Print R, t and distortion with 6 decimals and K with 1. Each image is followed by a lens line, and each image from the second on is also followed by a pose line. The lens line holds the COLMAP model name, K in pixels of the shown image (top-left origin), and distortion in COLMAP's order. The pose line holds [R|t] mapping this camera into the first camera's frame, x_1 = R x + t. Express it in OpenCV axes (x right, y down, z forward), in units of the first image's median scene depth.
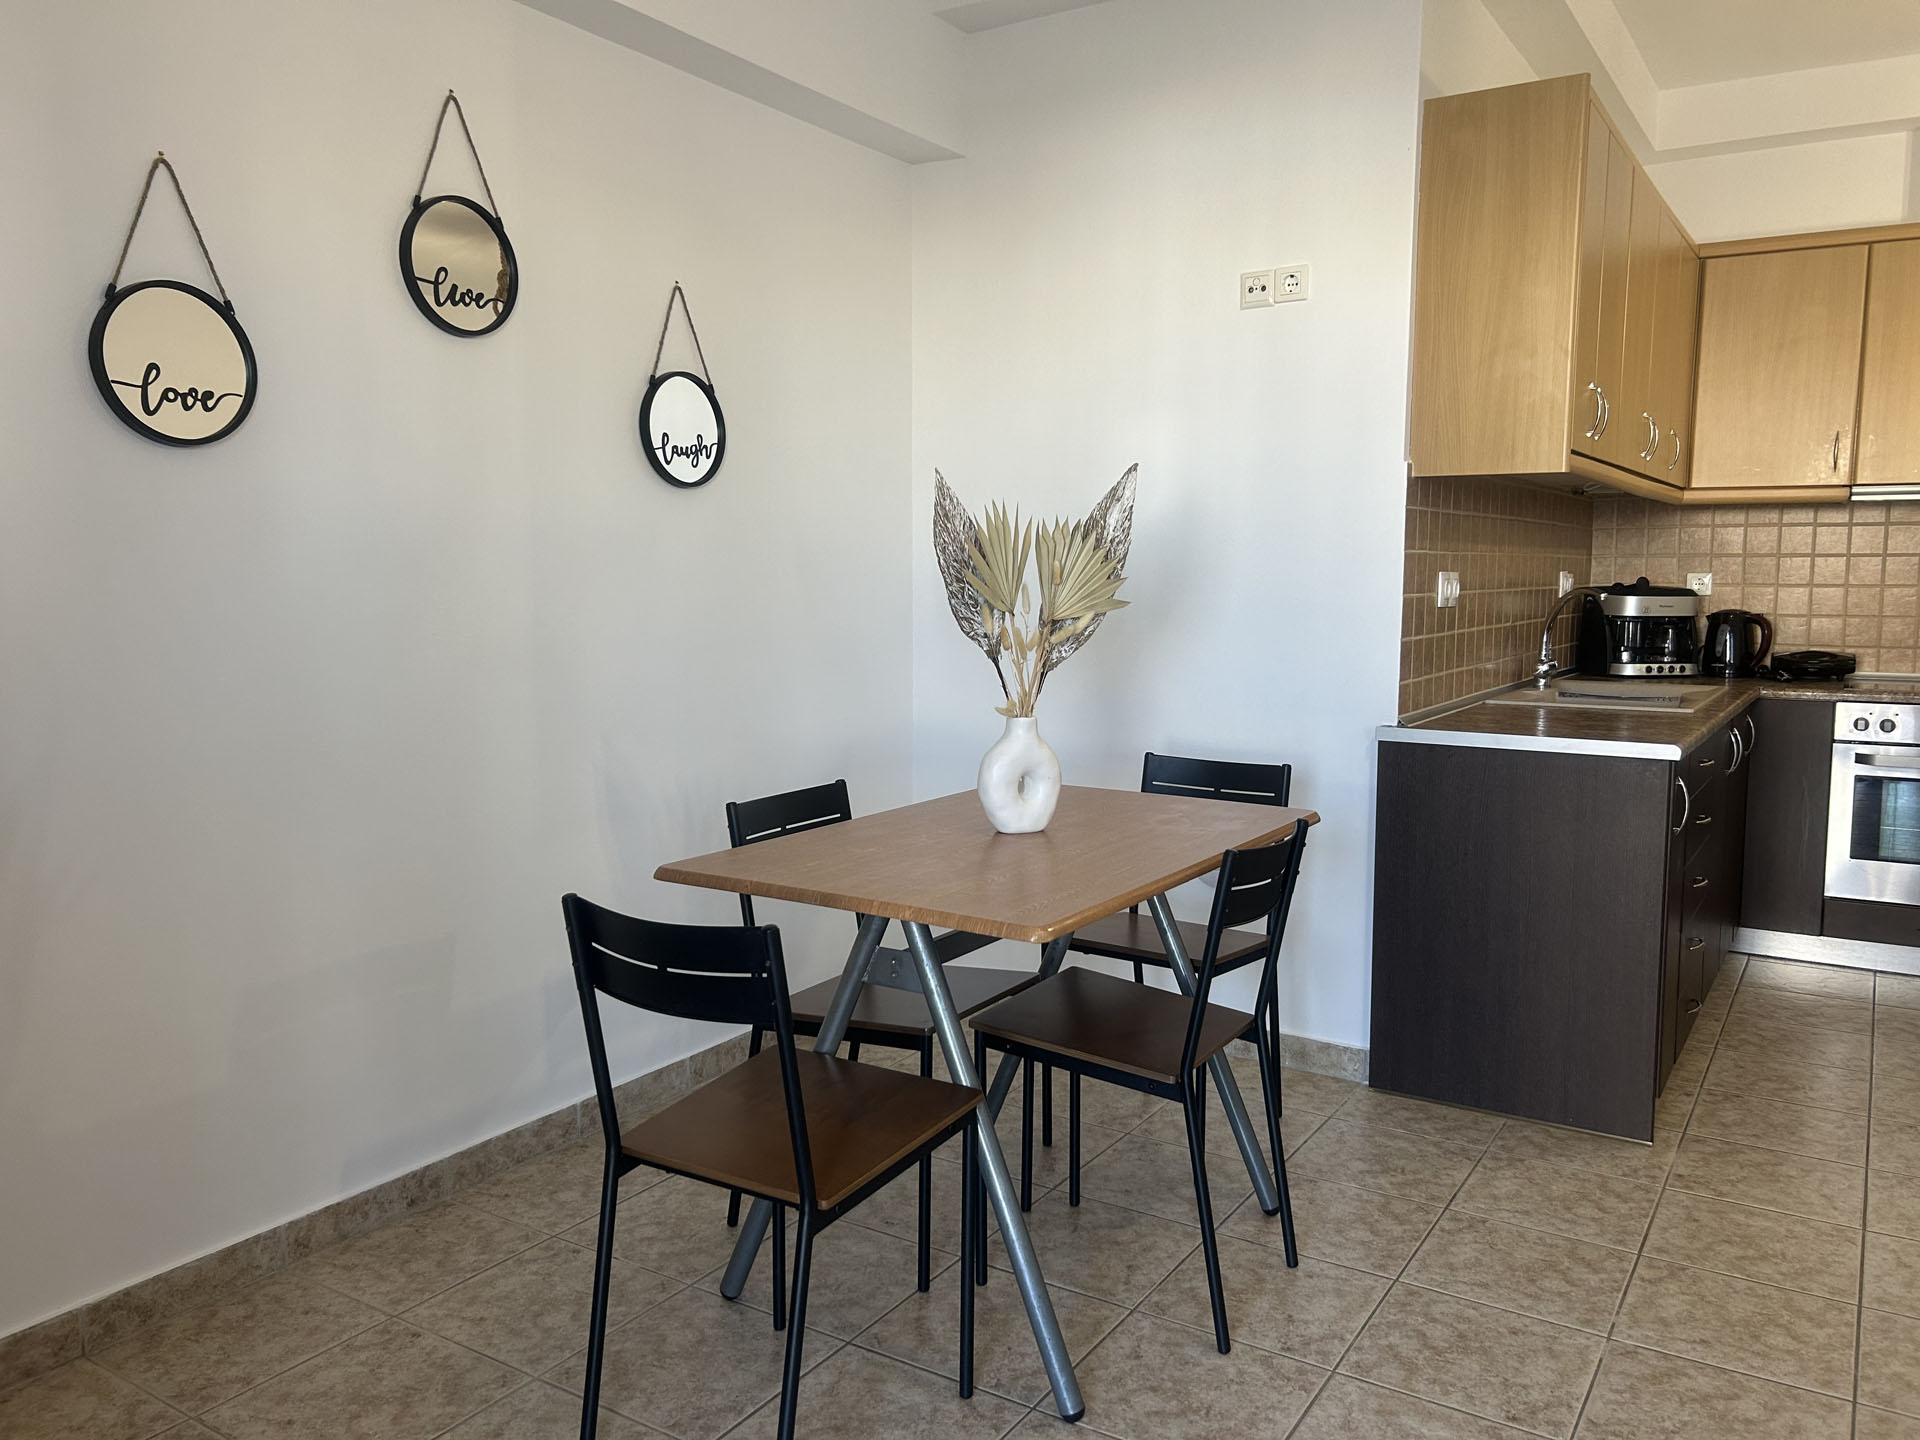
lens RADIAL K [[1447.6, 0, 961.8], [0, 1447.6, 725.1], [0, 0, 1]] dist [0.053475, -0.066028]
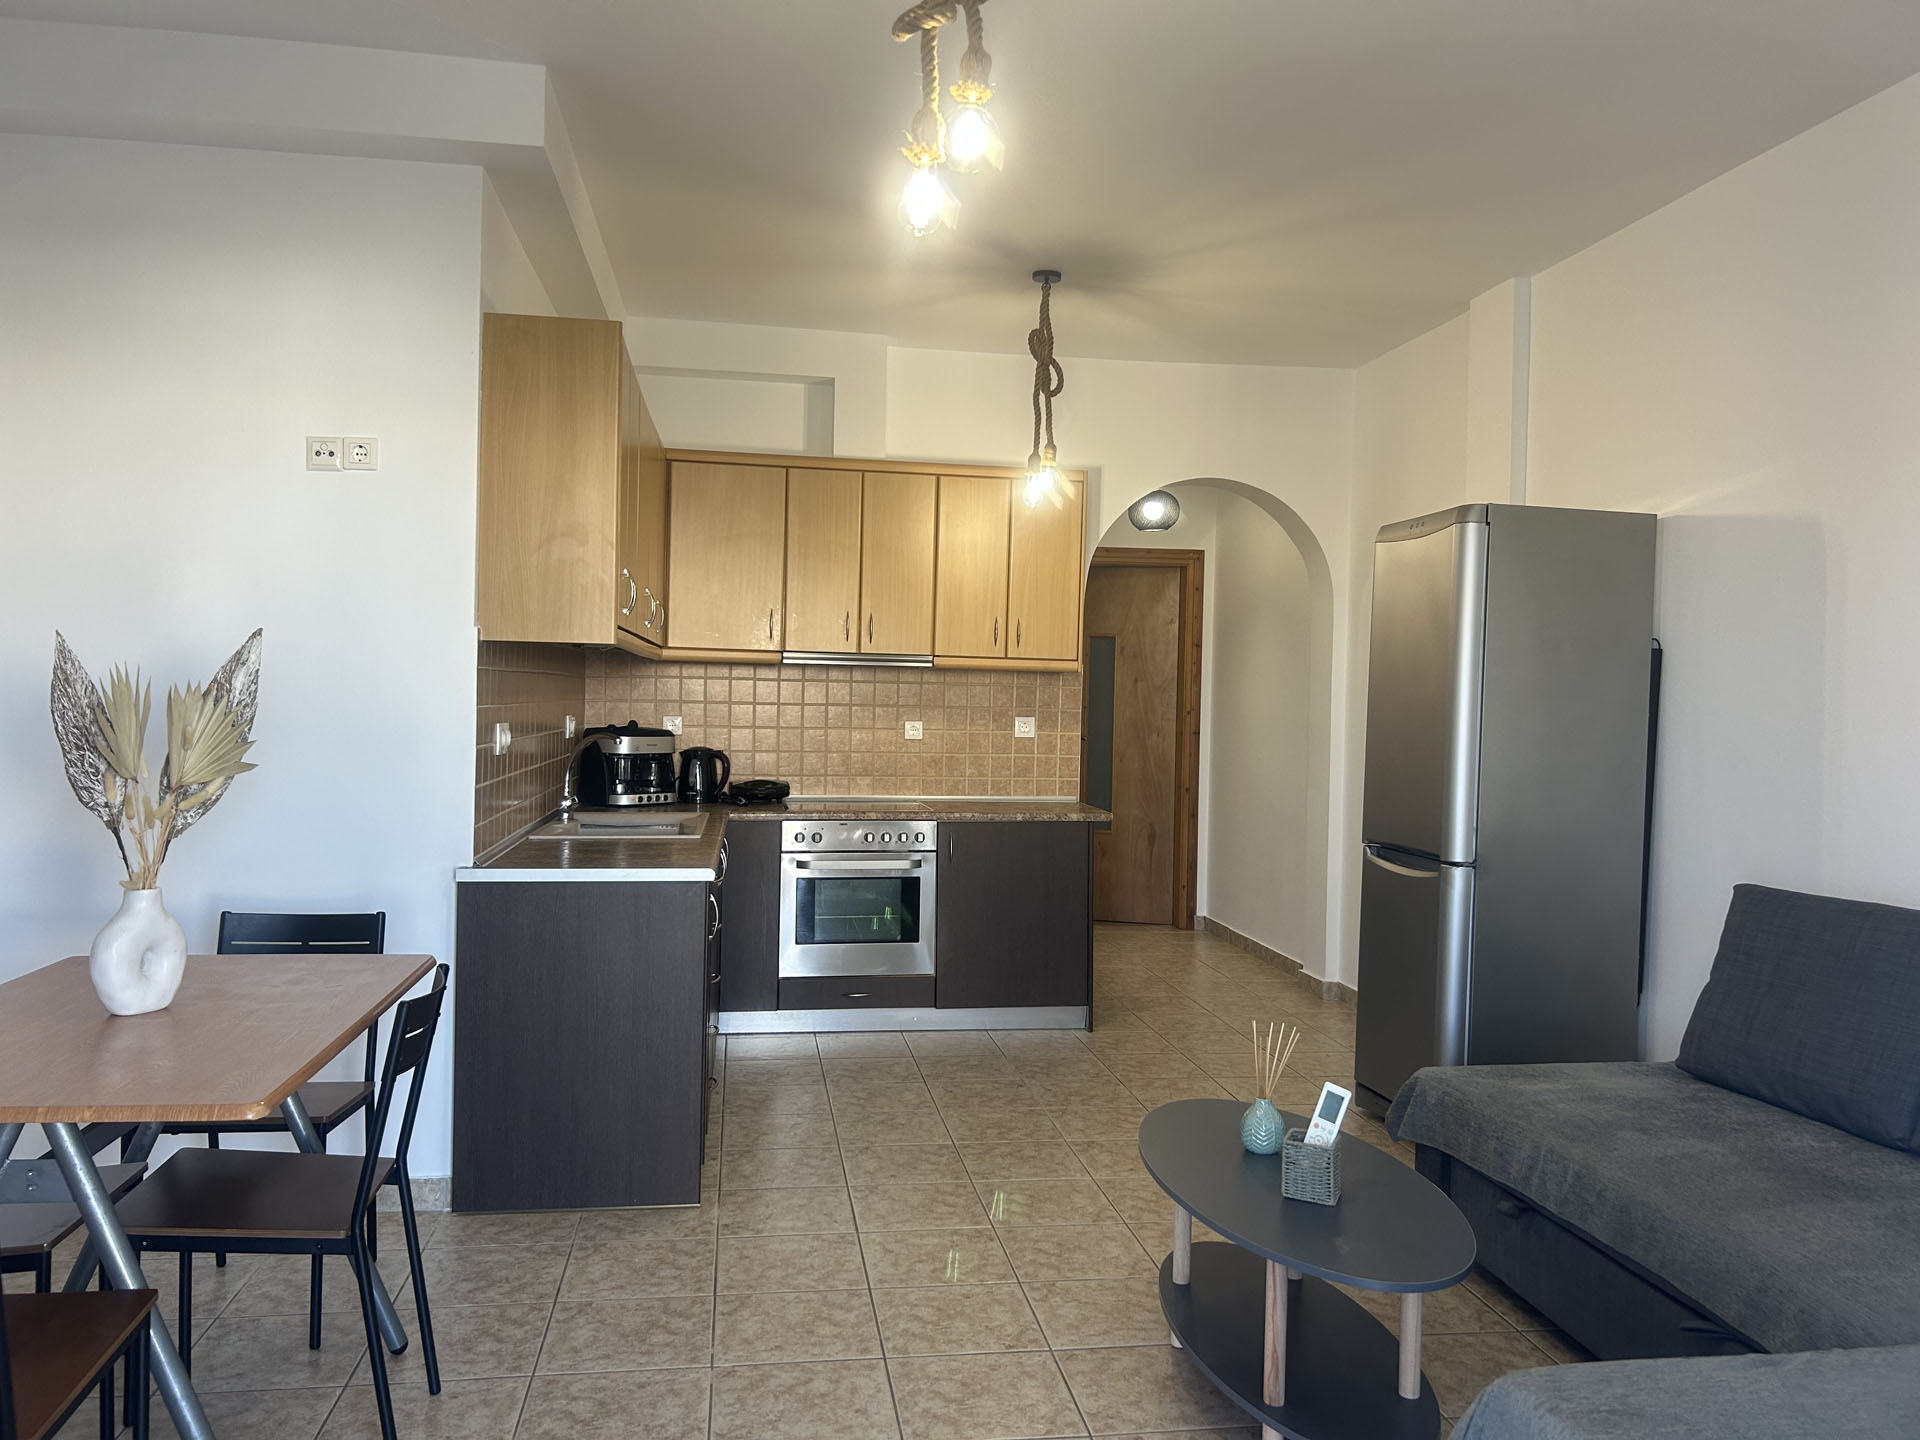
lens RADIAL K [[1447.6, 0, 974.5], [0, 1447.6, 708.0], [0, 0, 1]] dist [0.053475, -0.066028]
pose [[0.747357, 0.007642, 0.664379, -0.172535], [0.053205, 0.996034, -0.071307, -0.023665], [-0.662290, 0.088640, 0.743986, -0.080305]]
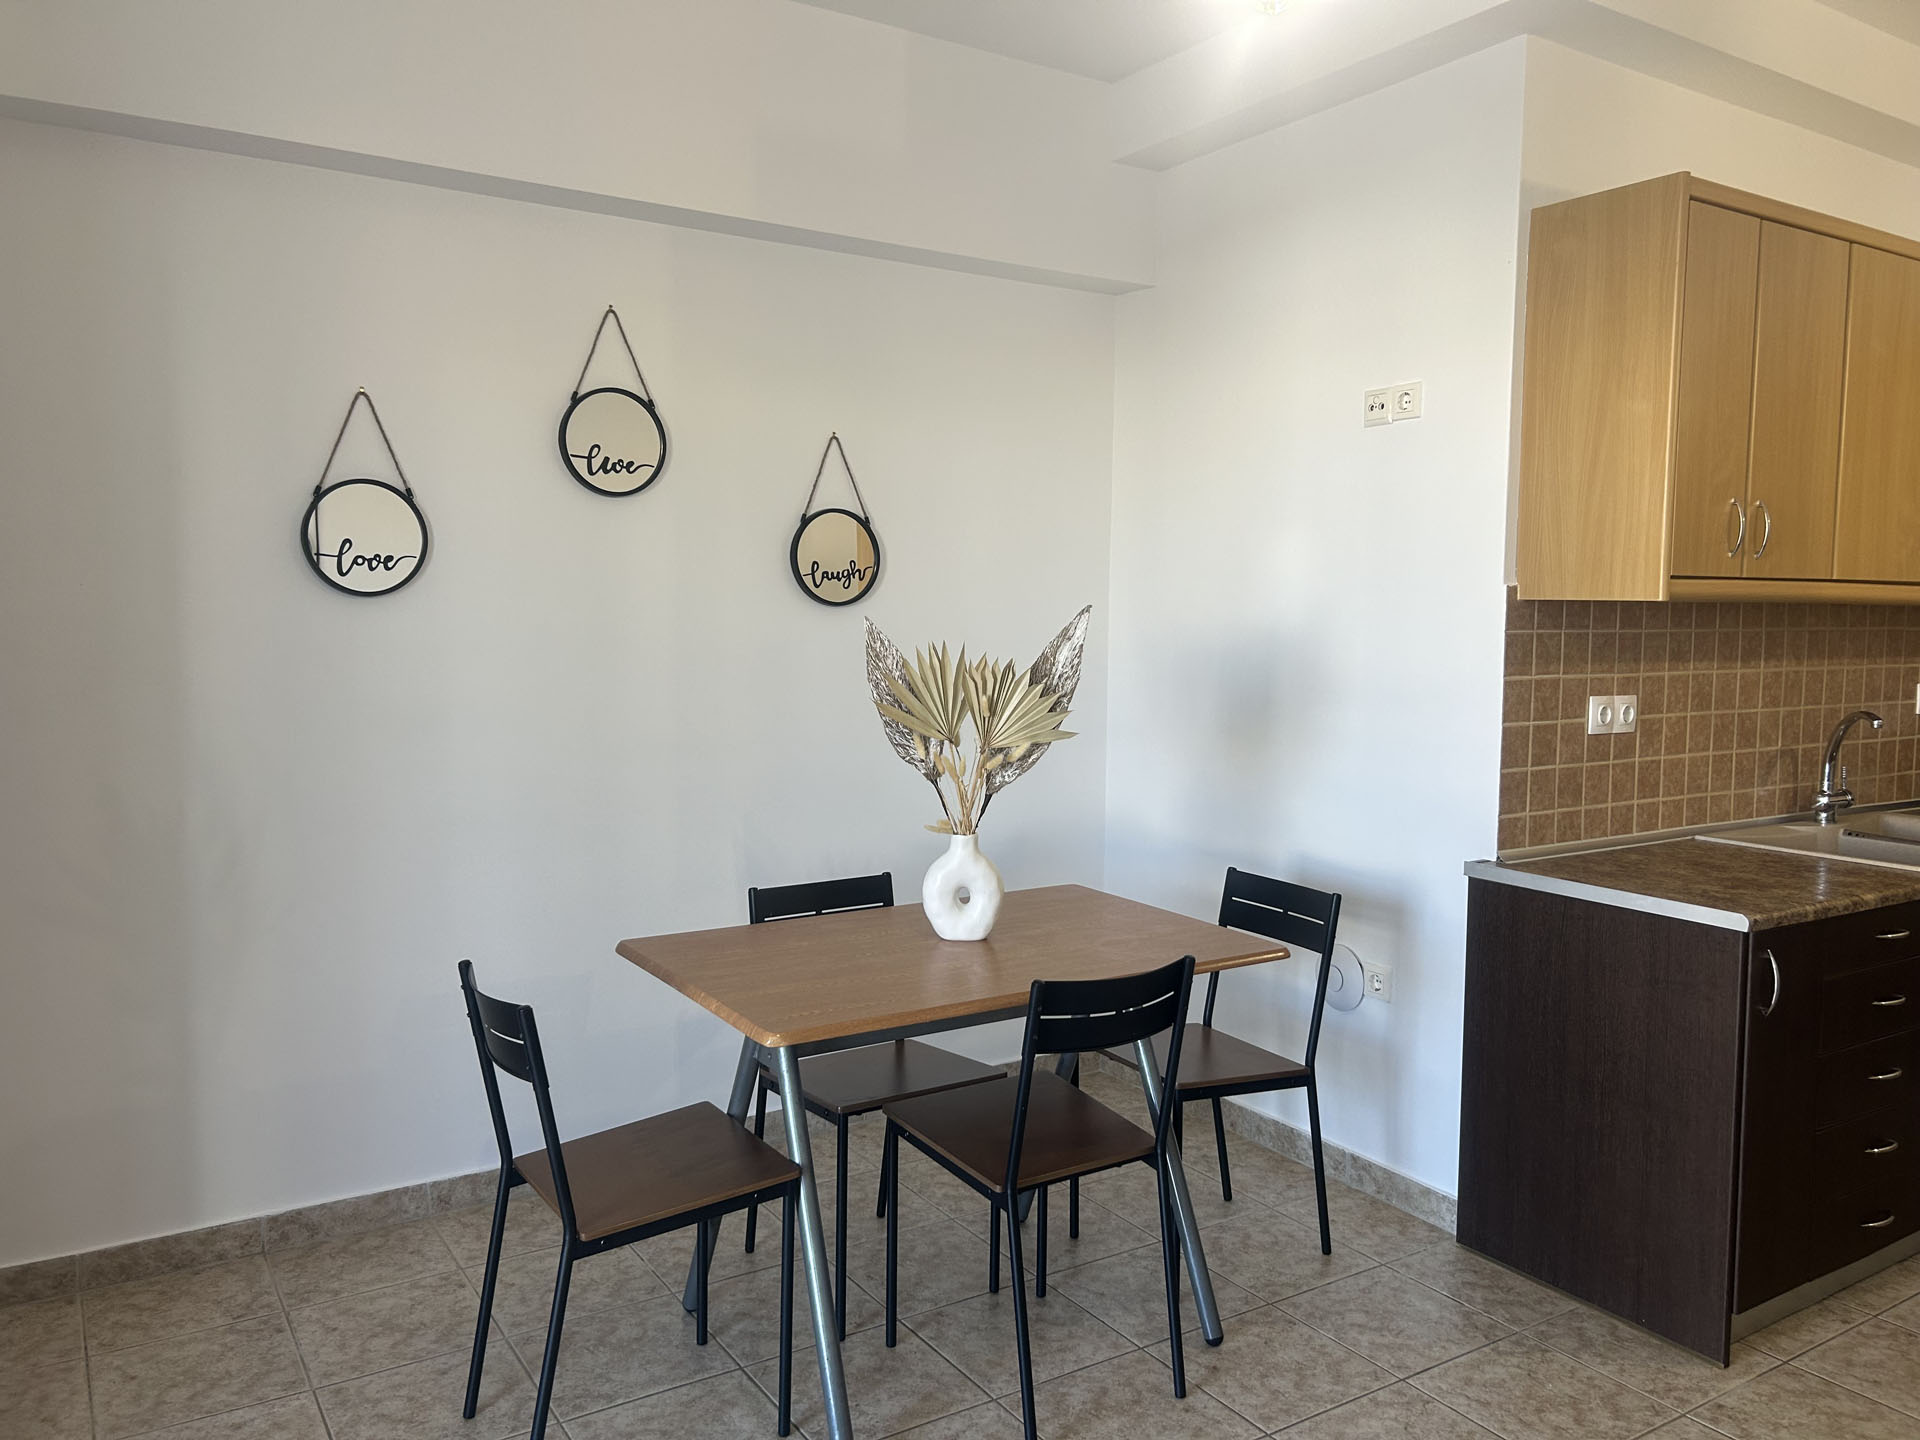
lens RADIAL K [[1447.6, 0, 989.0], [0, 1447.6, 710.5], [0, 0, 1]] dist [0.053475, -0.066028]
pose [[0.909131, 0.038937, -0.414687, 0.465466], [-0.053987, 0.998238, -0.024629, -0.067096], [0.412997, 0.044779, 0.909631, 0.000957]]
